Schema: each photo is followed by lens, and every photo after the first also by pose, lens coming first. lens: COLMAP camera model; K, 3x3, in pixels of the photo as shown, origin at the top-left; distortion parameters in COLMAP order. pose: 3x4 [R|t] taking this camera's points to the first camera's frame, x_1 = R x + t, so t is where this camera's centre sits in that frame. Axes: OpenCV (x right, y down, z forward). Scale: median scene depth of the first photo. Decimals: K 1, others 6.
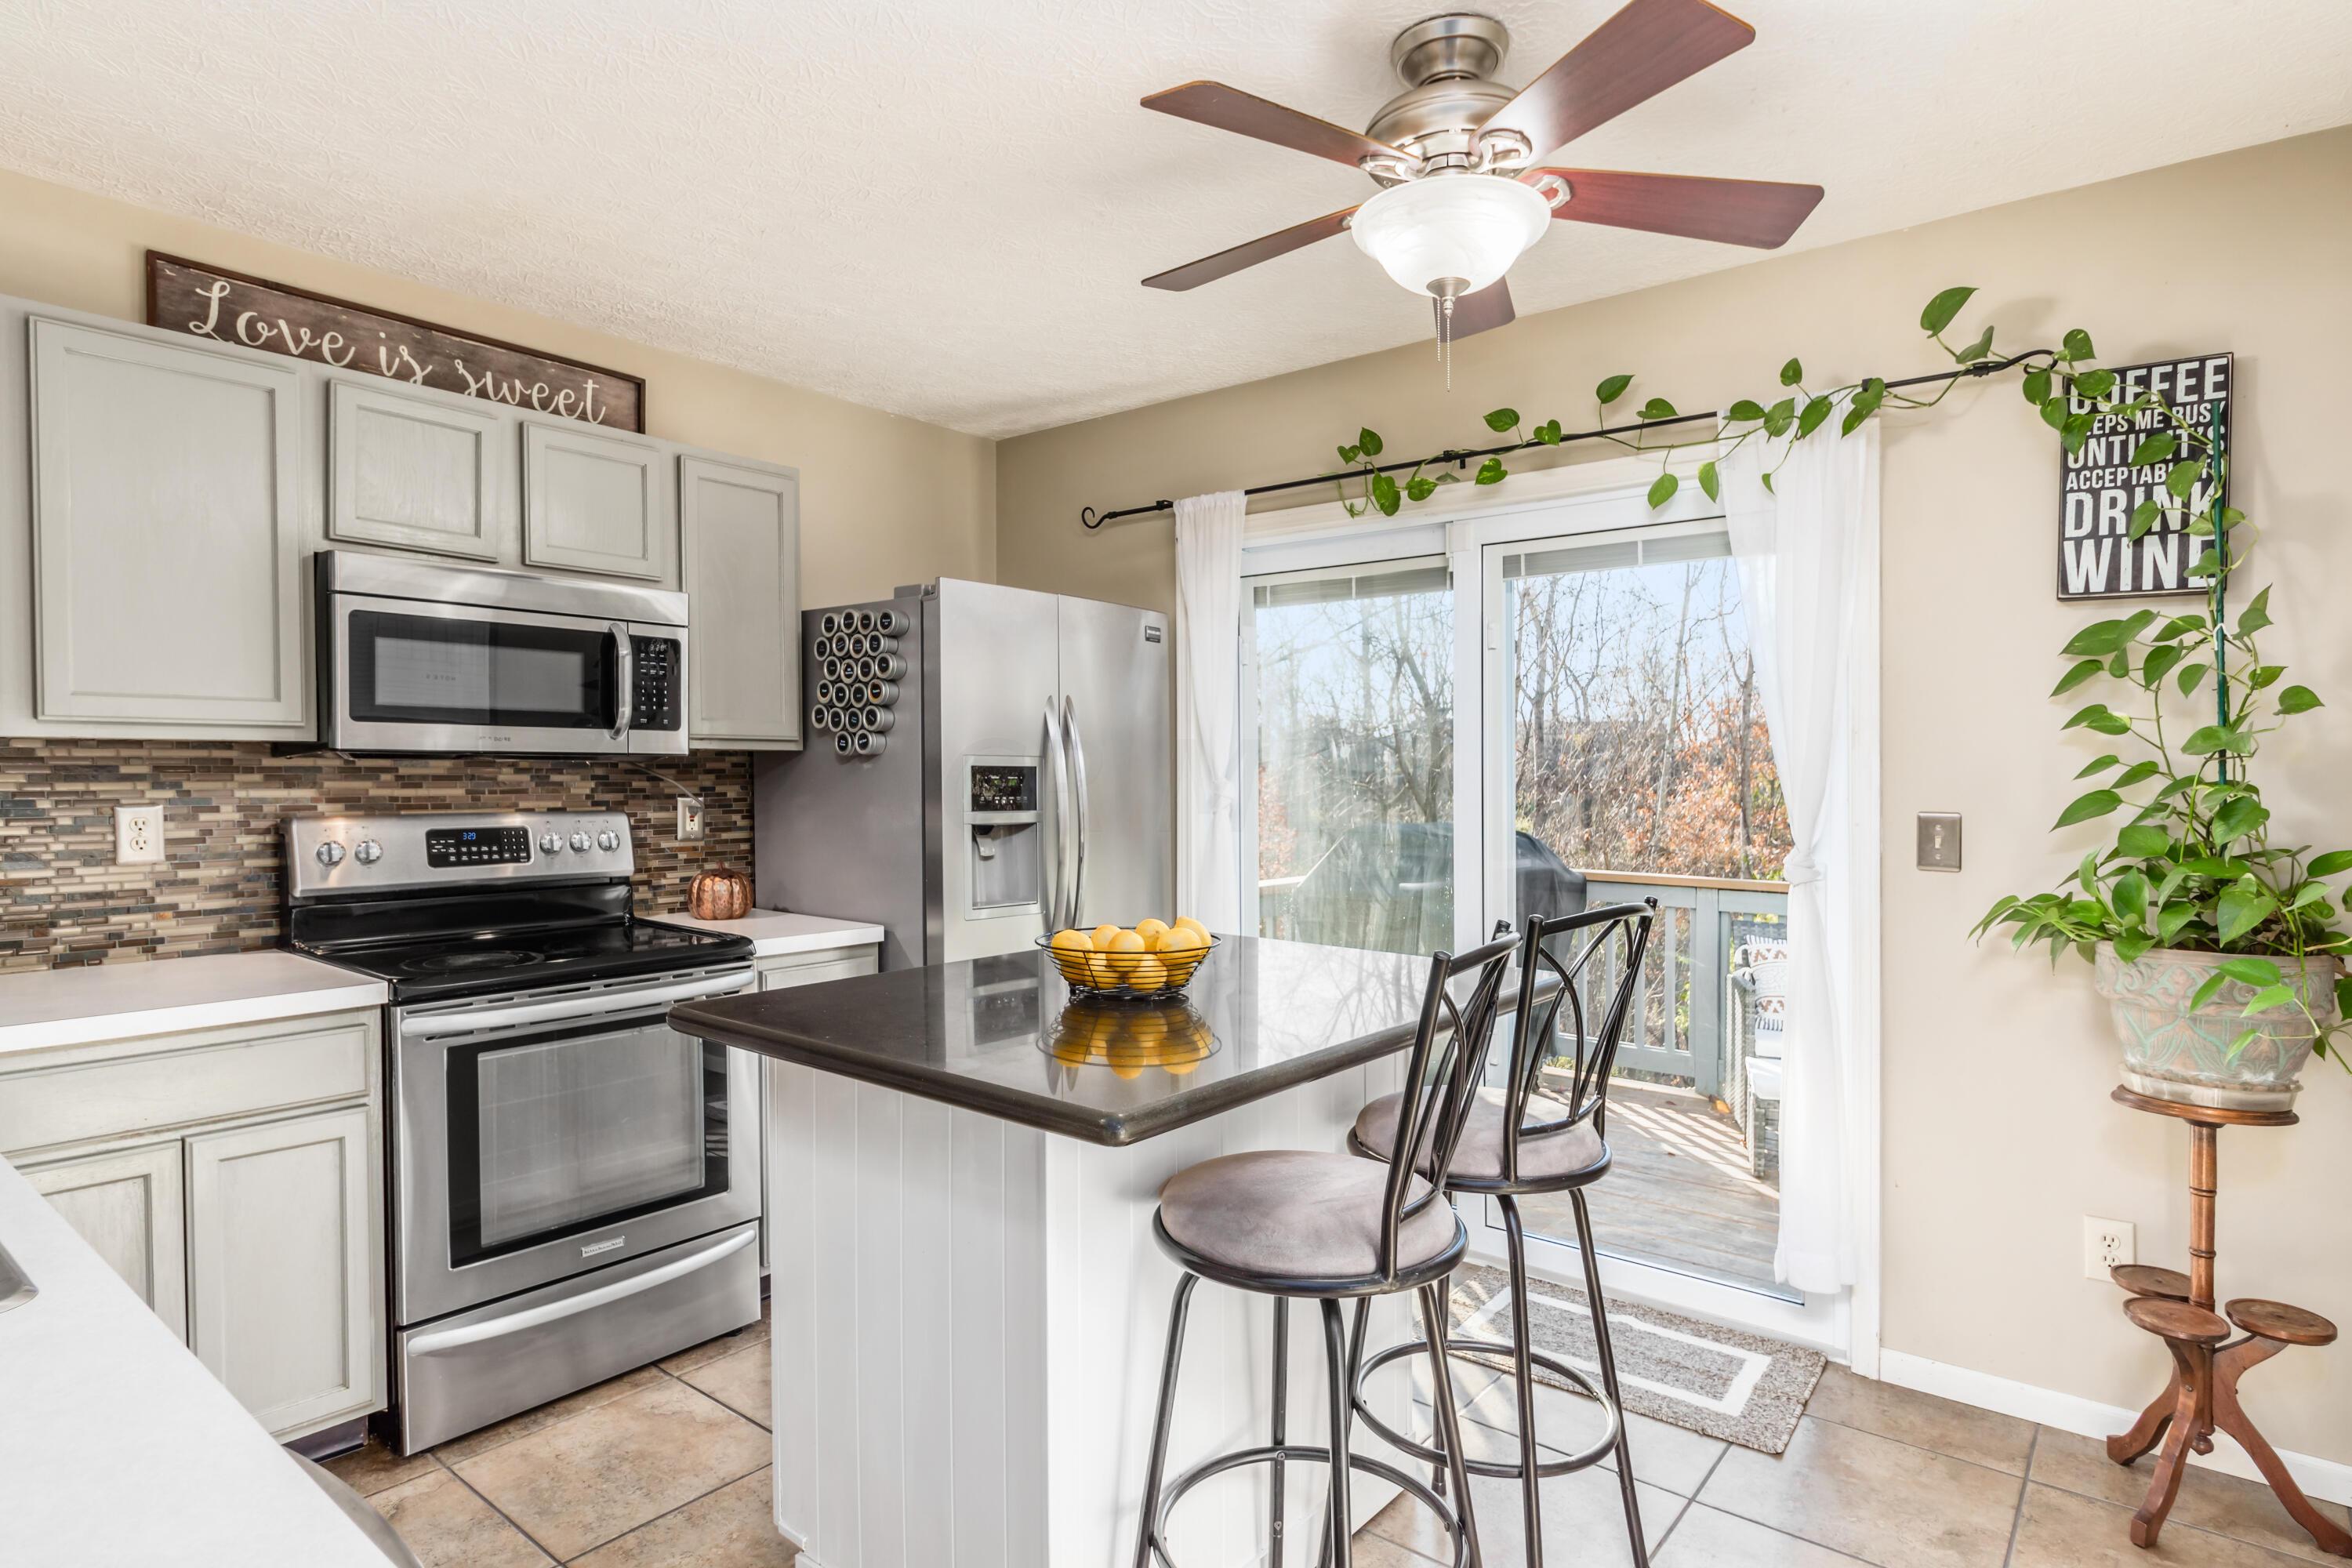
lens RADIAL K [[1263.3, 0, 1177.6], [0, 1263.3, 788.1], [0, 0, 1]] dist [0.006484, 0.001297]
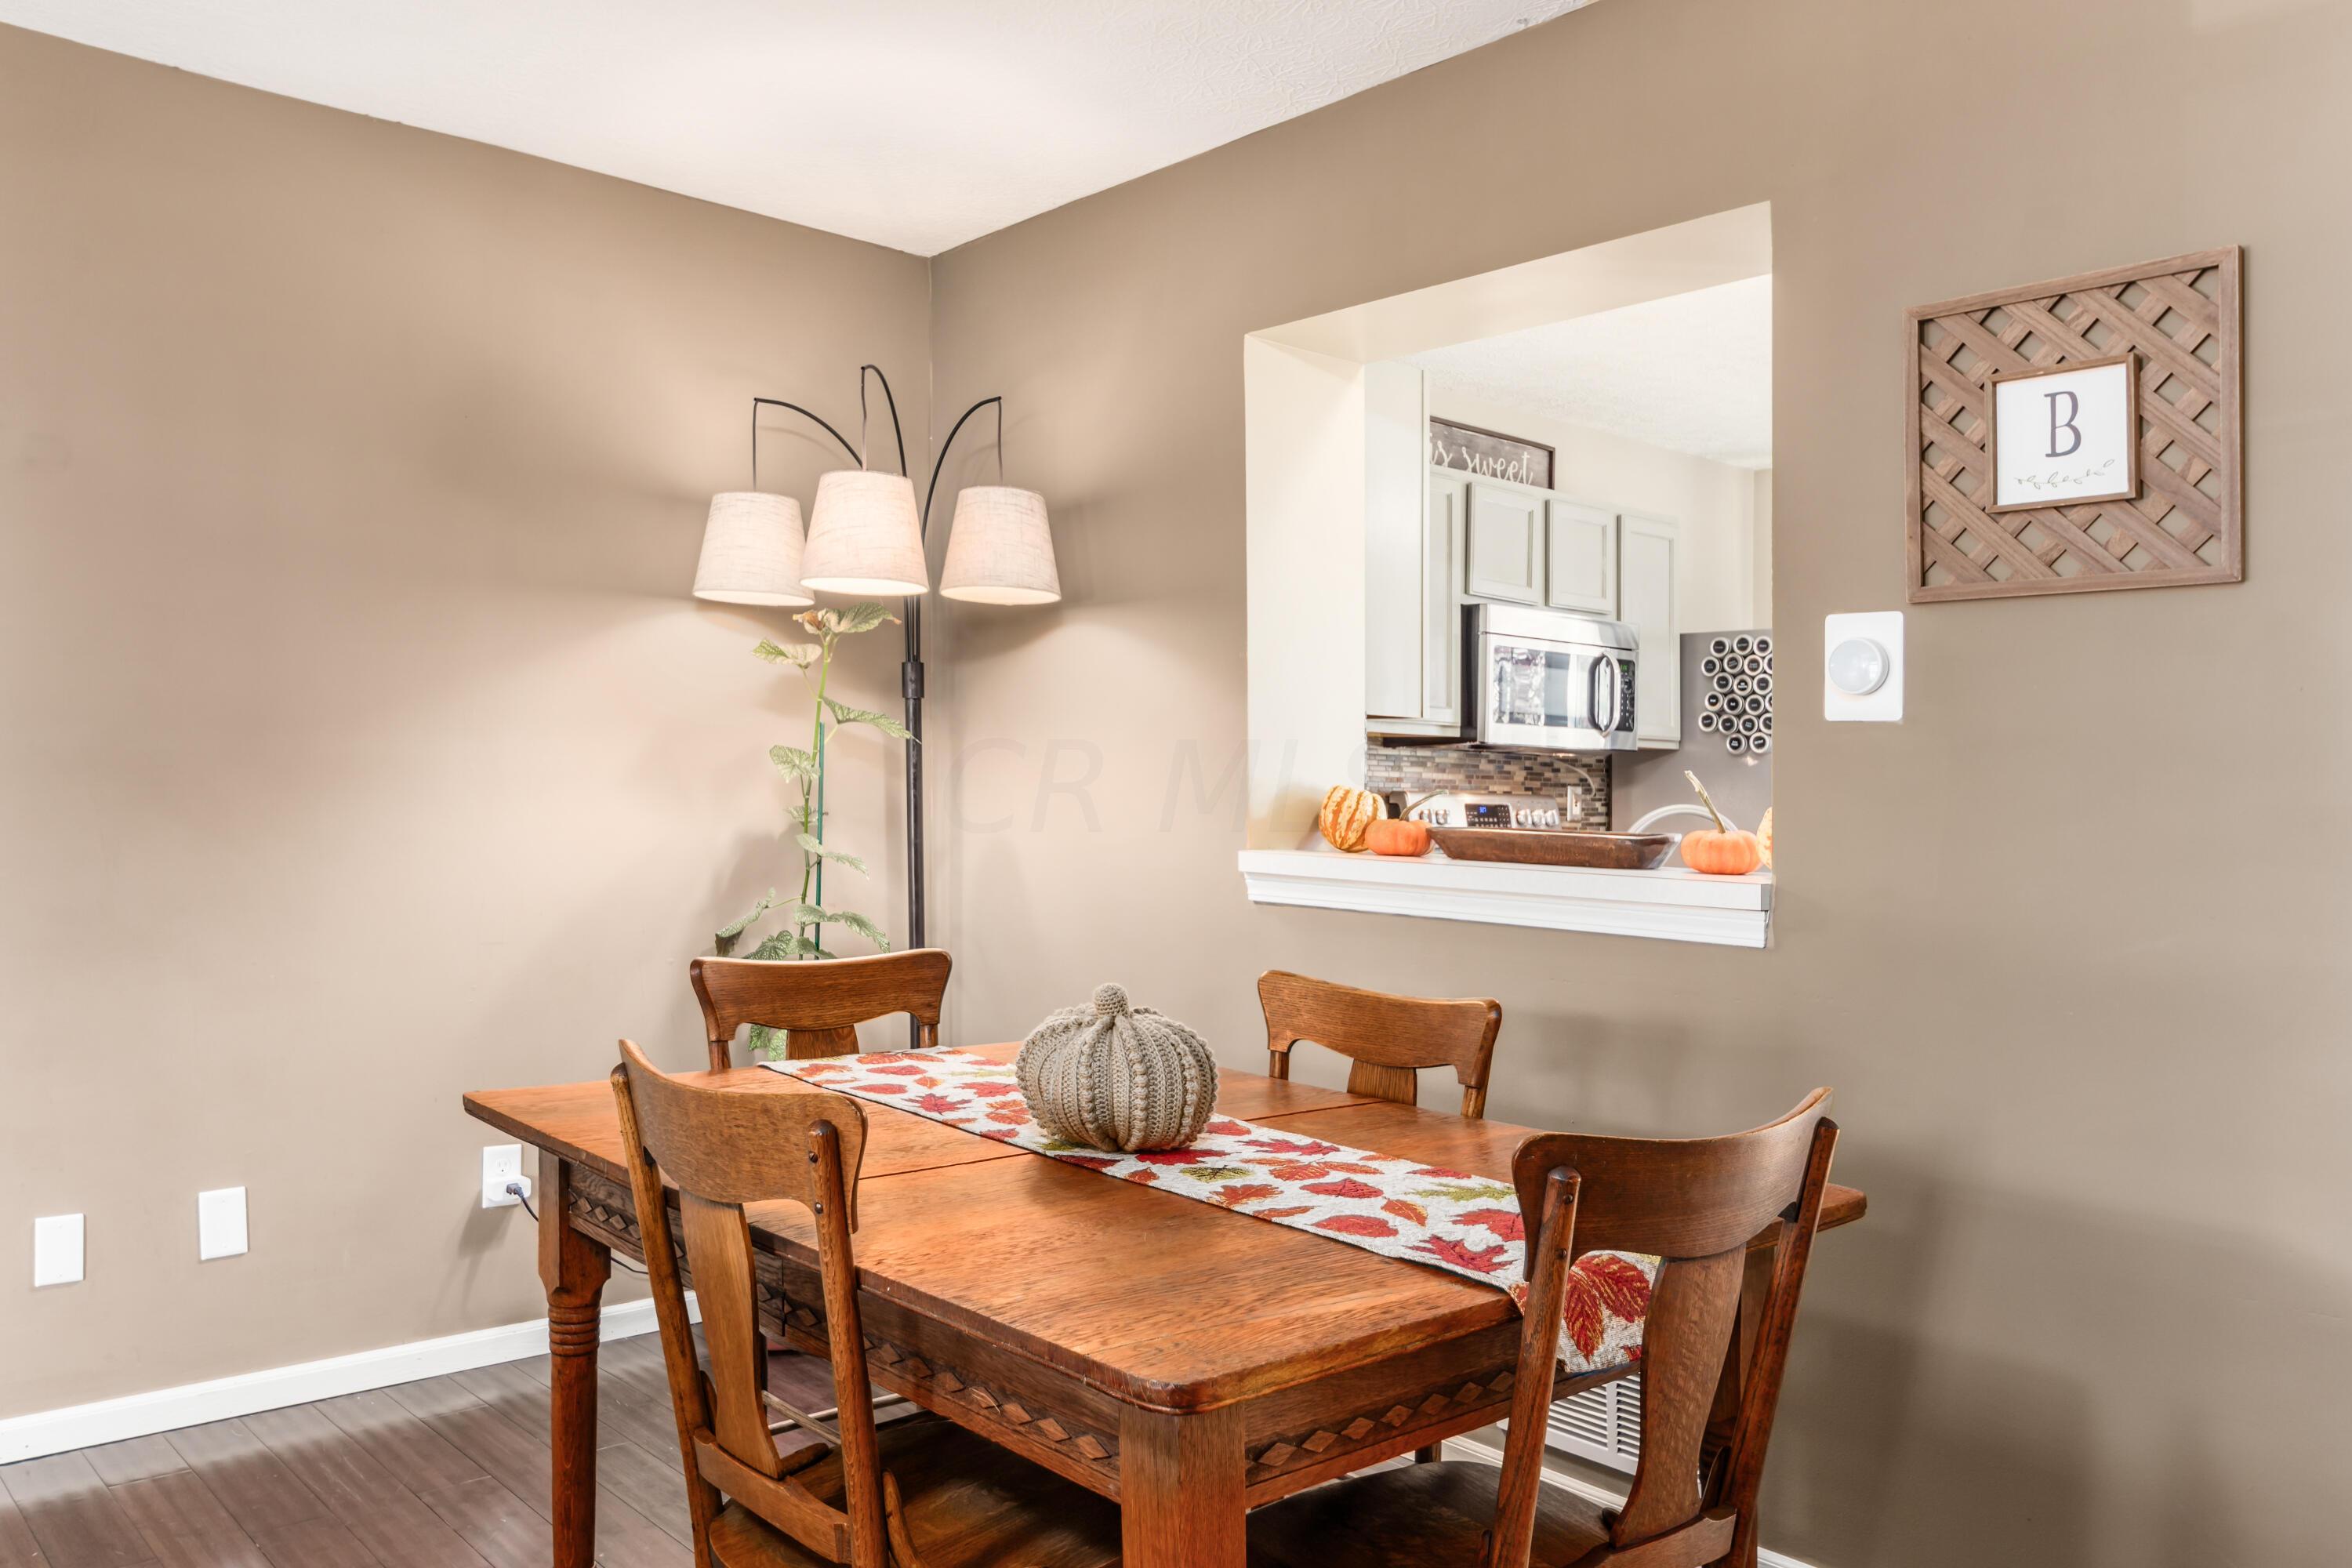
lens RADIAL K [[1737.4, 0, 1161.0], [0, 1737.4, 769.2], [0, 0, 1]] dist [-0.009383, -0.005030]
pose [[0.986224, 0.015790, -0.164659, -0.542575], [-0.019617, 0.999573, -0.021643, 0.037140], [0.164247, 0.024575, 0.986113, -0.762320]]
